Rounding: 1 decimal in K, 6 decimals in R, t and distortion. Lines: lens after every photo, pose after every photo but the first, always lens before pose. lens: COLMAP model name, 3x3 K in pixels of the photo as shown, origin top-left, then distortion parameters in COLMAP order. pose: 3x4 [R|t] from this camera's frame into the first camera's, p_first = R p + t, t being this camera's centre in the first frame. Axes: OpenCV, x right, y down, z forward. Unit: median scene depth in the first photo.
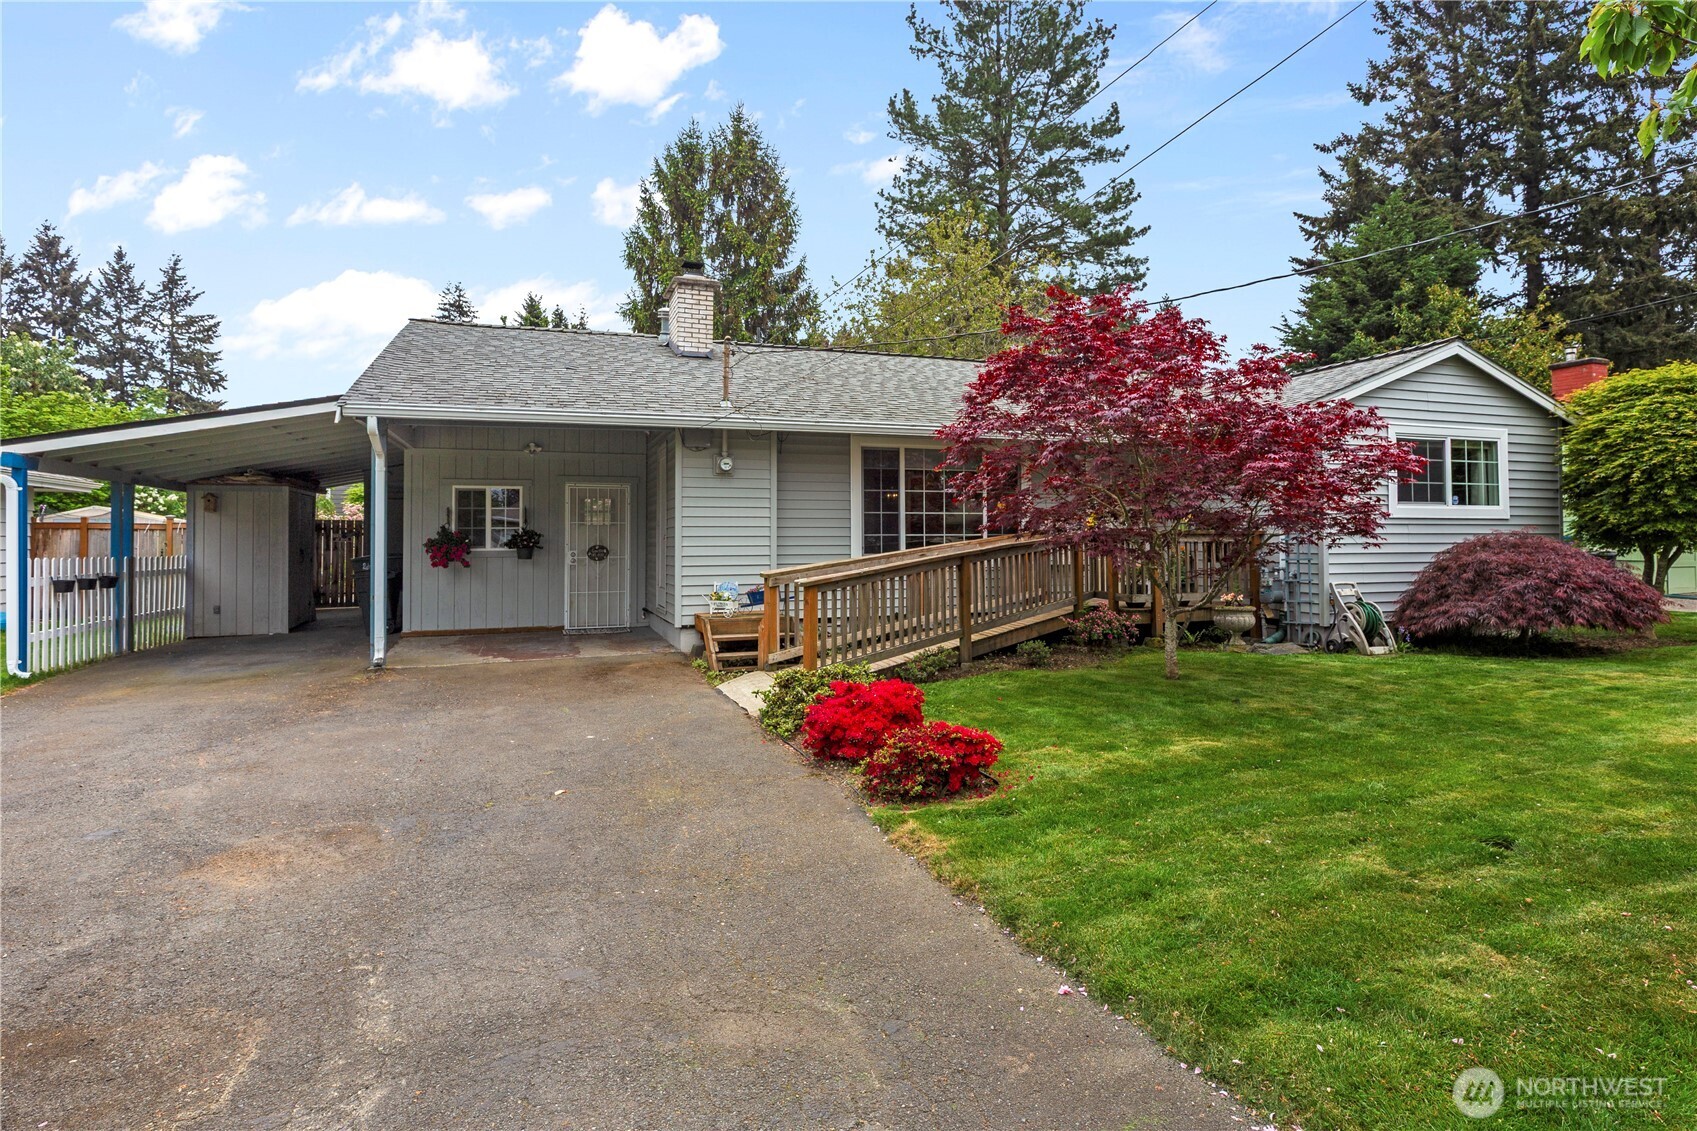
lens RADIAL K [[915.0, 0, 849.0], [0, 915.0, 517.3], [0, 0, 1]] dist [-0.003047, -0.000776]
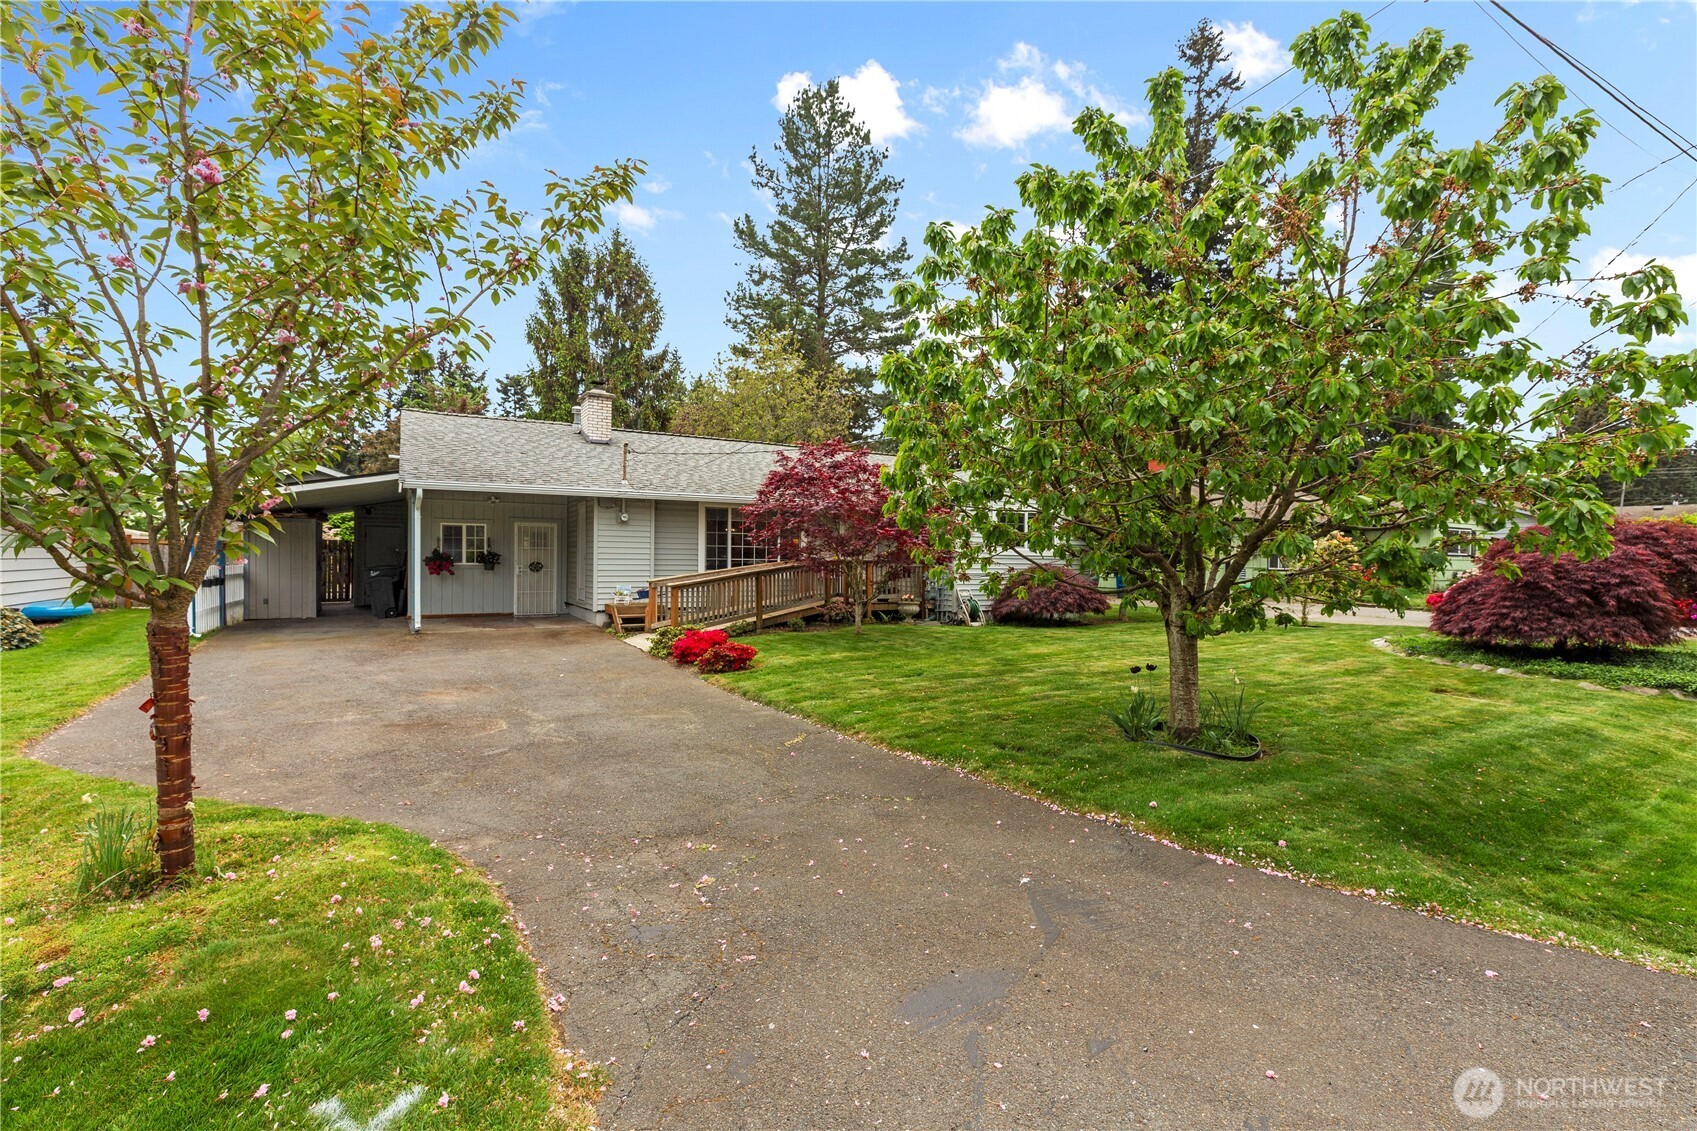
lens RADIAL K [[766.5, 0, 838.6], [0, 766.5, 591.5], [0, 0, 1]] dist [0.000660, -0.000093]
pose [[0.984604, 0.009540, 0.174540, 0.009402], [-0.021818, 0.997408, 0.068559, -0.020362], [-0.173434, -0.071312, 0.982260, -0.388510]]
